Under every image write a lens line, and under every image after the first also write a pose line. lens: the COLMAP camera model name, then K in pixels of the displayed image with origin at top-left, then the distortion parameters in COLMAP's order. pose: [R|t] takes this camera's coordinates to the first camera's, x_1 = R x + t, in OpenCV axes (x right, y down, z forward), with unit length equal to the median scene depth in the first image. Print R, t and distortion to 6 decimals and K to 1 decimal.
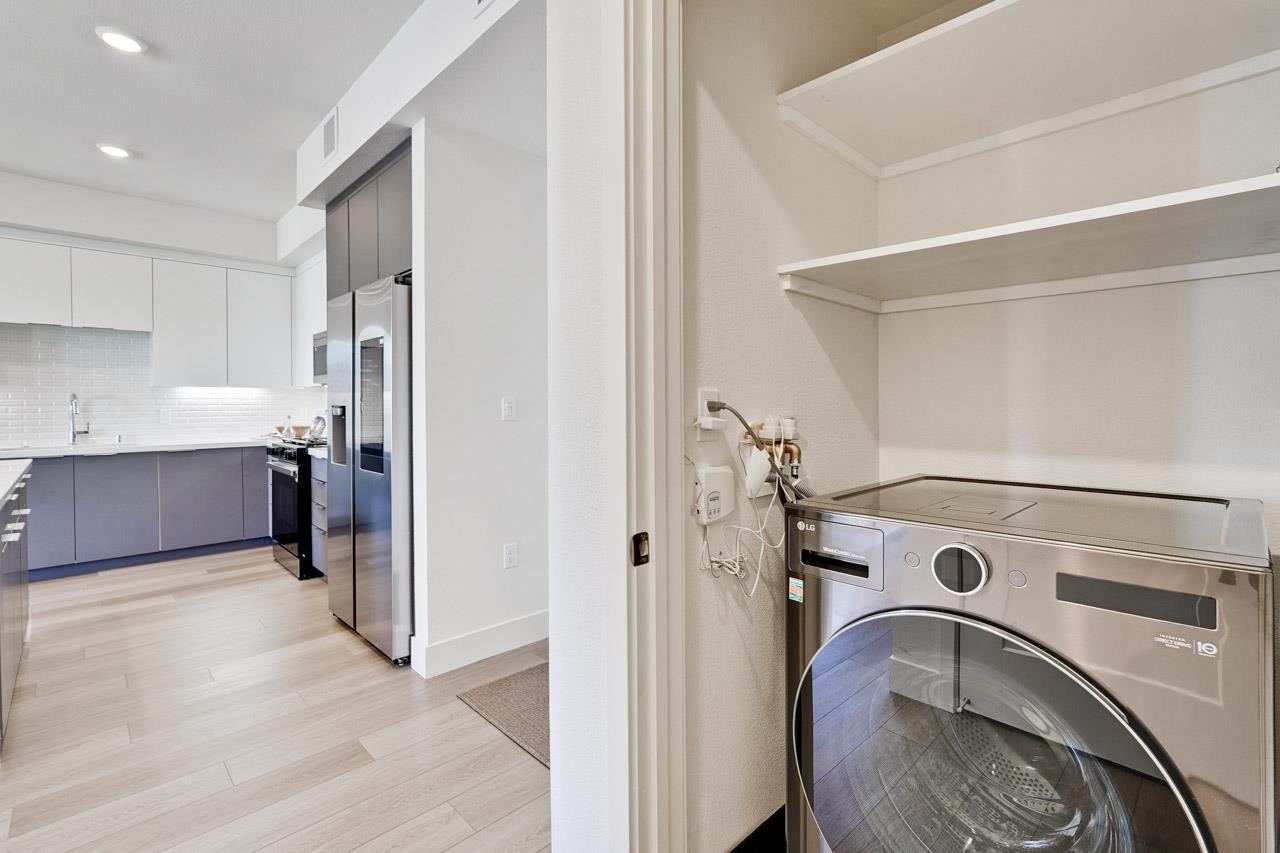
lens RADIAL K [[592.6, 0, 648.0], [0, 592.6, 402.9], [0, 0, 1]] dist [-0.015072, 0.007718]
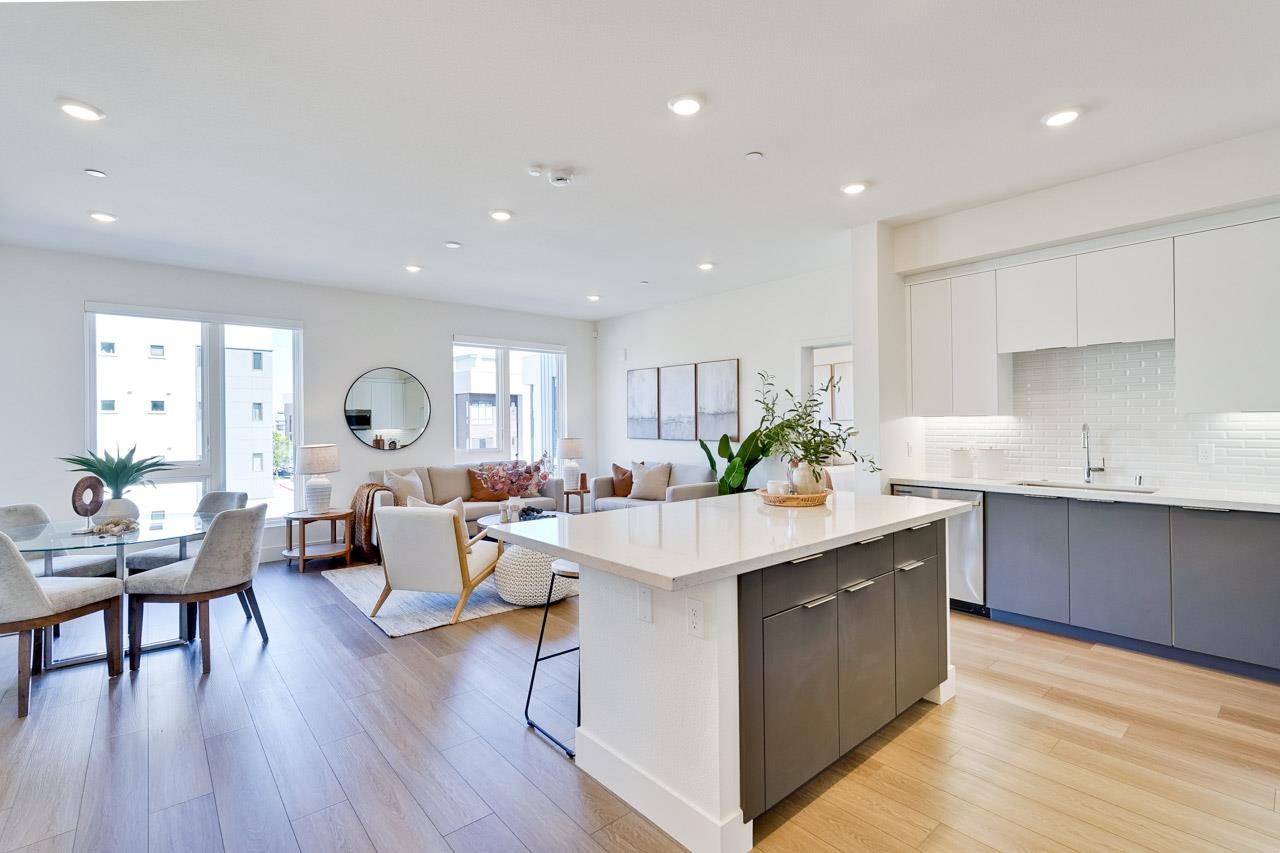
lens RADIAL K [[592.6, 0, 625.5], [0, 592.6, 420.0], [0, 0, 1]] dist [-0.015072, 0.007718]
pose [[-0.067632, -0.002364, -0.997708, -0.071561], [0.007042, 0.999971, -0.002846, -0.023419], [0.997686, -0.007219, -0.067613, 0.380320]]
